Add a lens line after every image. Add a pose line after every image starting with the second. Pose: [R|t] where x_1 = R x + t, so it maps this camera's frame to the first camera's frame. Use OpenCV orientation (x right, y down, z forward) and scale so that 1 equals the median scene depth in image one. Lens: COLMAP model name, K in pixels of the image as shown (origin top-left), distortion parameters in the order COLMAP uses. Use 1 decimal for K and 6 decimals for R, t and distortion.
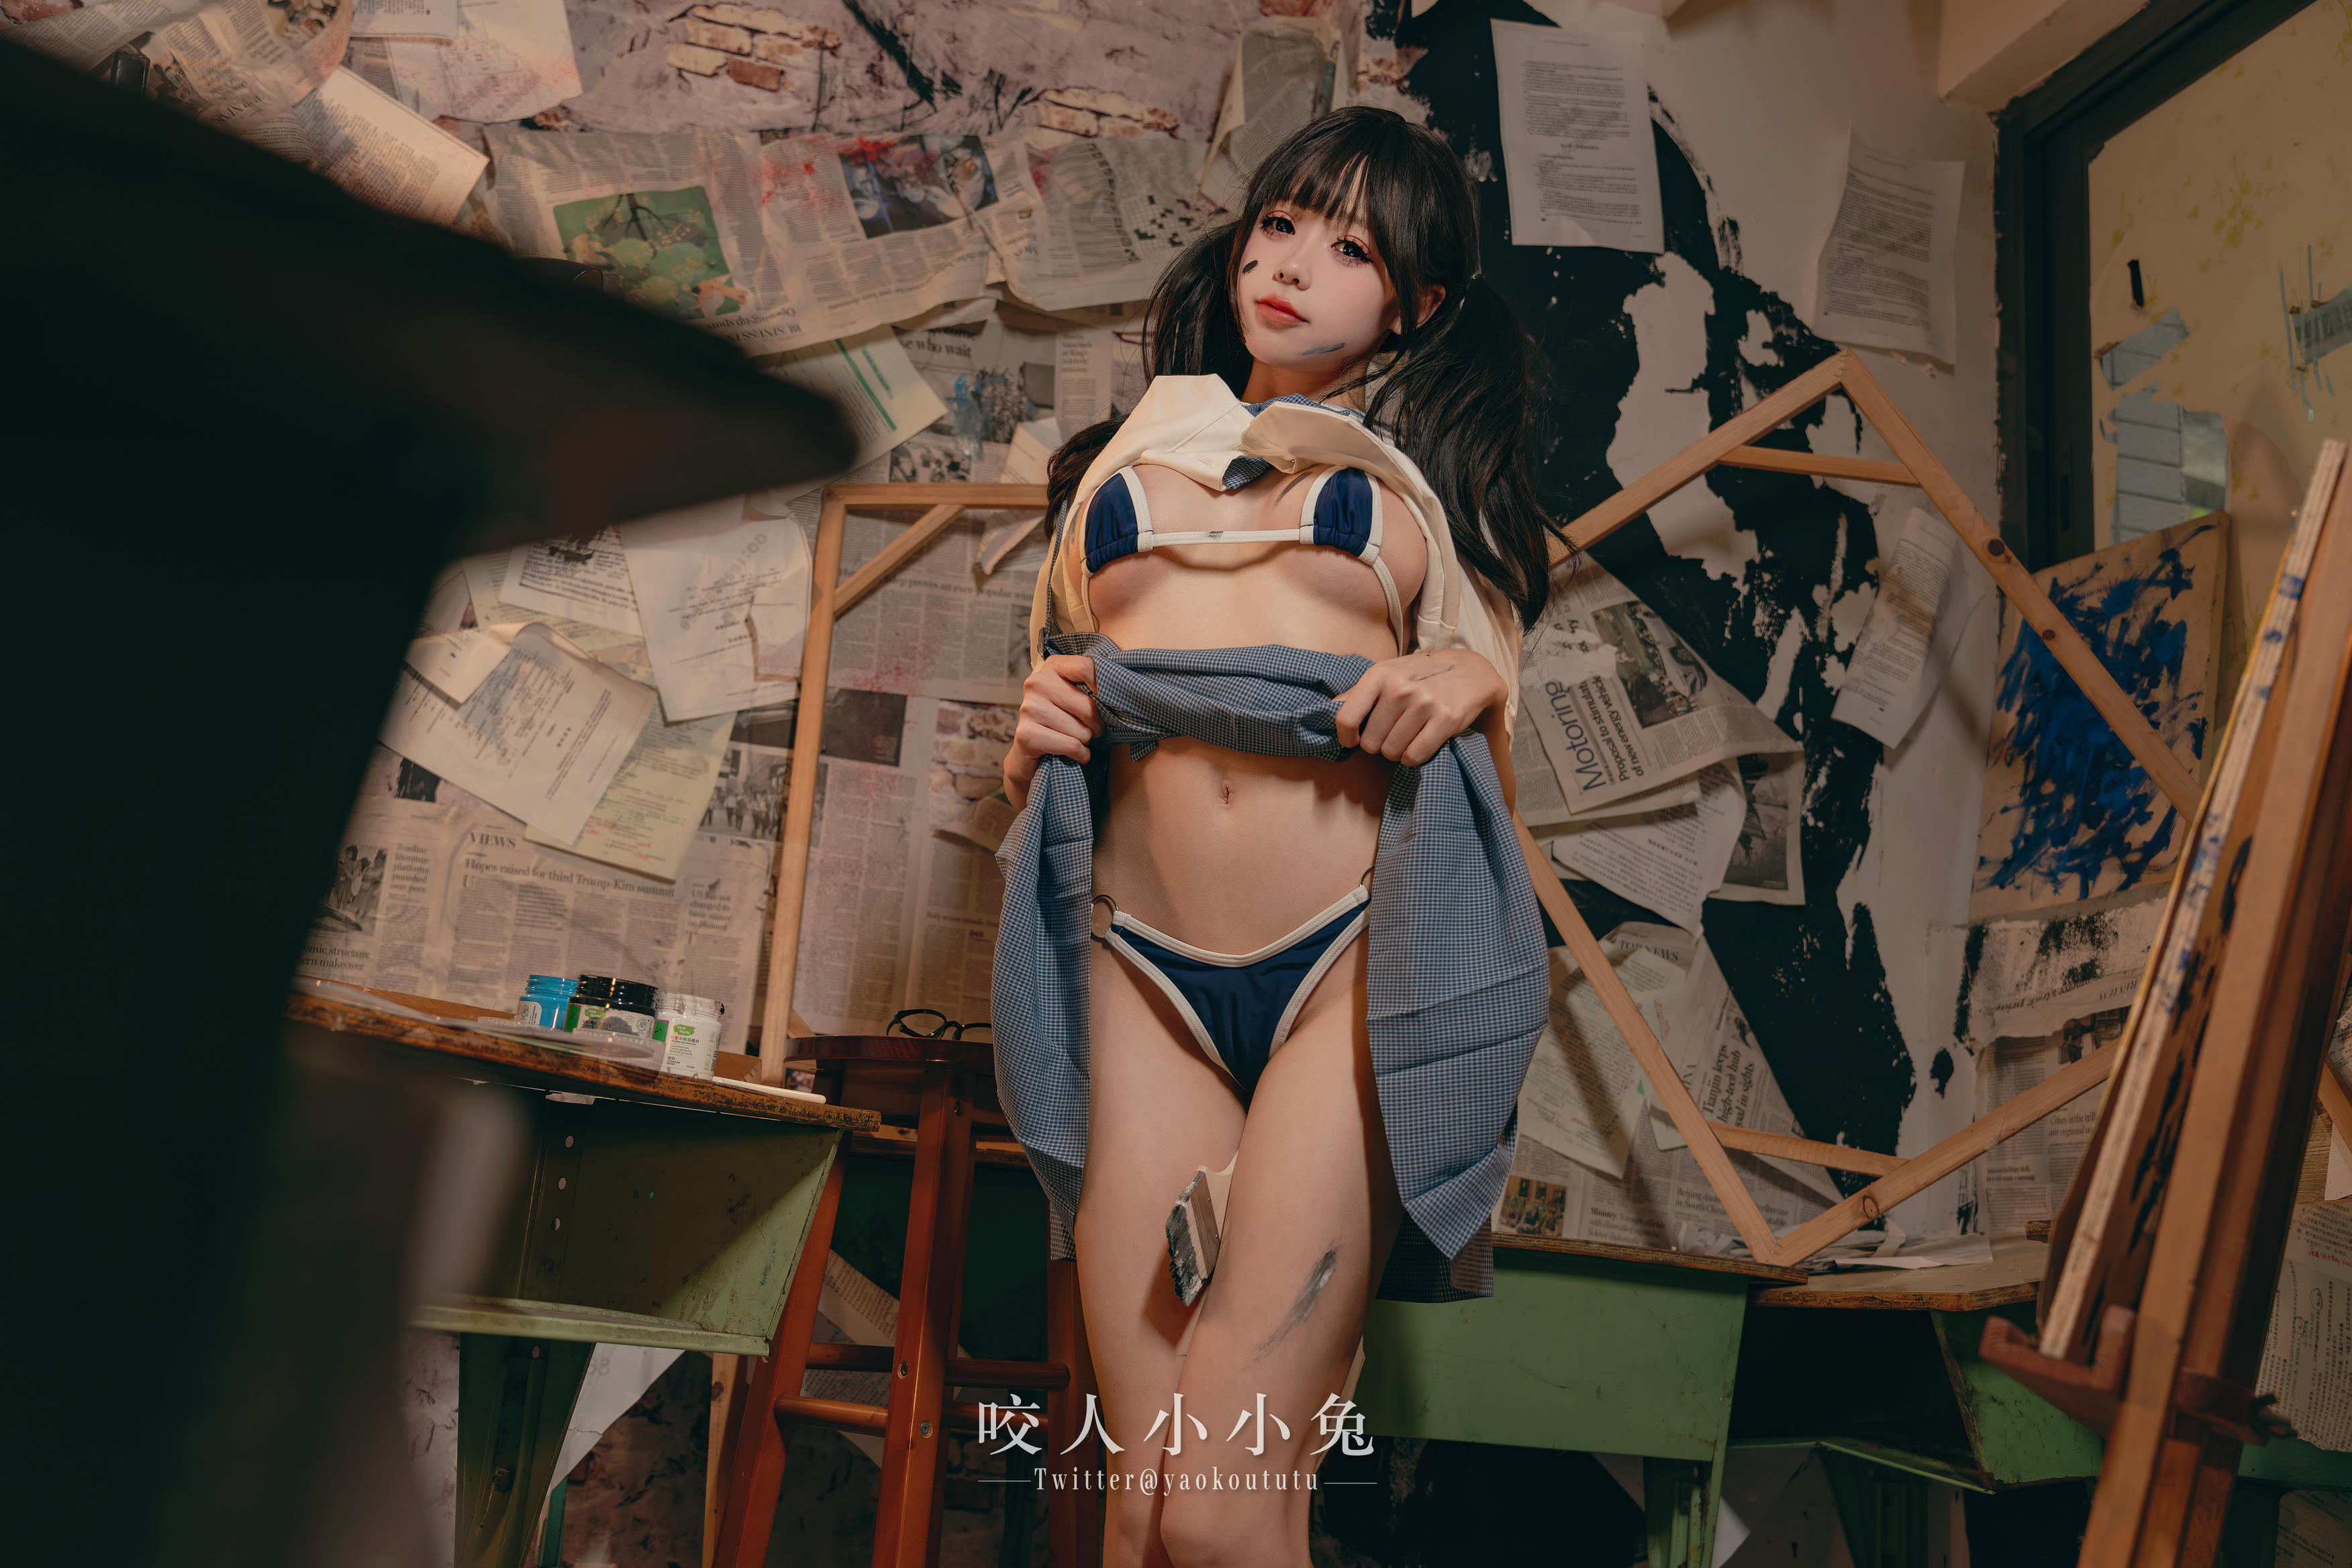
lens RADIAL K [[2195.2, 0, 1174.3], [0, 2195.2, 769.6], [0, 0, 1]] dist [0.051206, 0.000000]
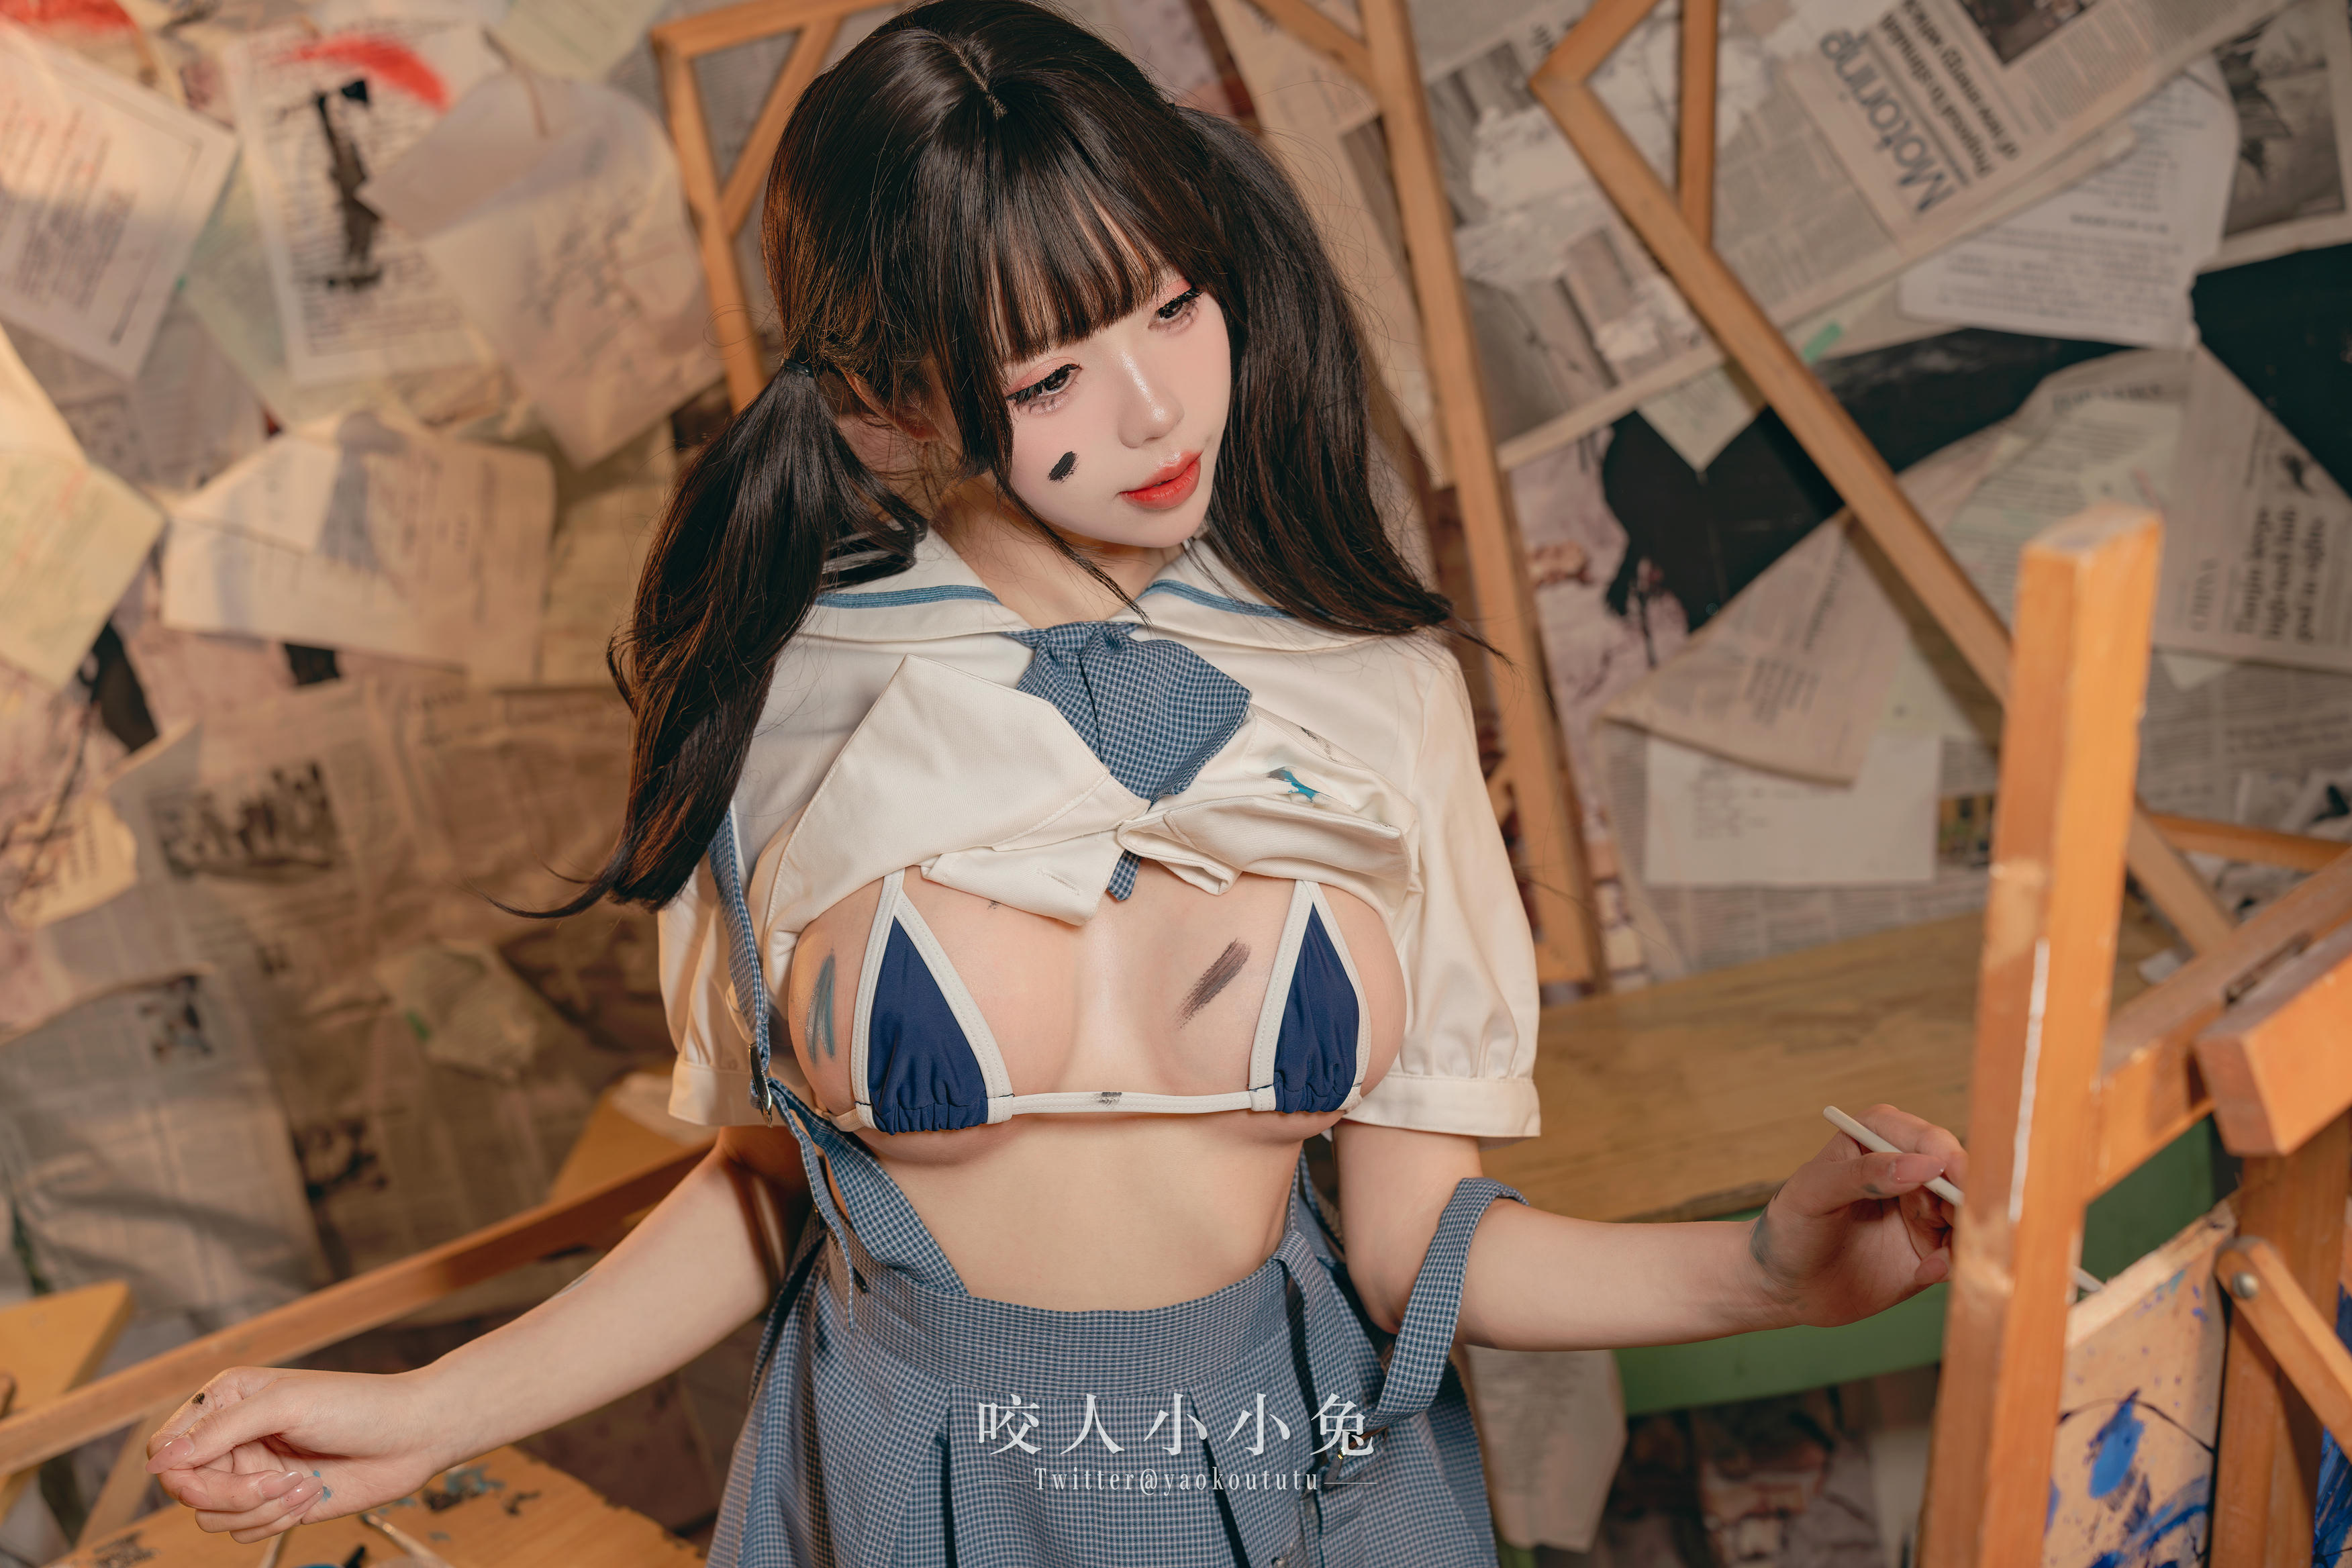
lens RADIAL K [[3250.3, 0, 1259.0], [0, 3250.3, 754.9], [0, 0, 1]] dist [0.063449, 0.000000]
pose [[0.912402, -0.198277, -0.358062, 0.307014], [0.351301, 0.828275, 0.436517, -0.314123], [0.210022, -0.524067, 0.825375, 0.154197]]
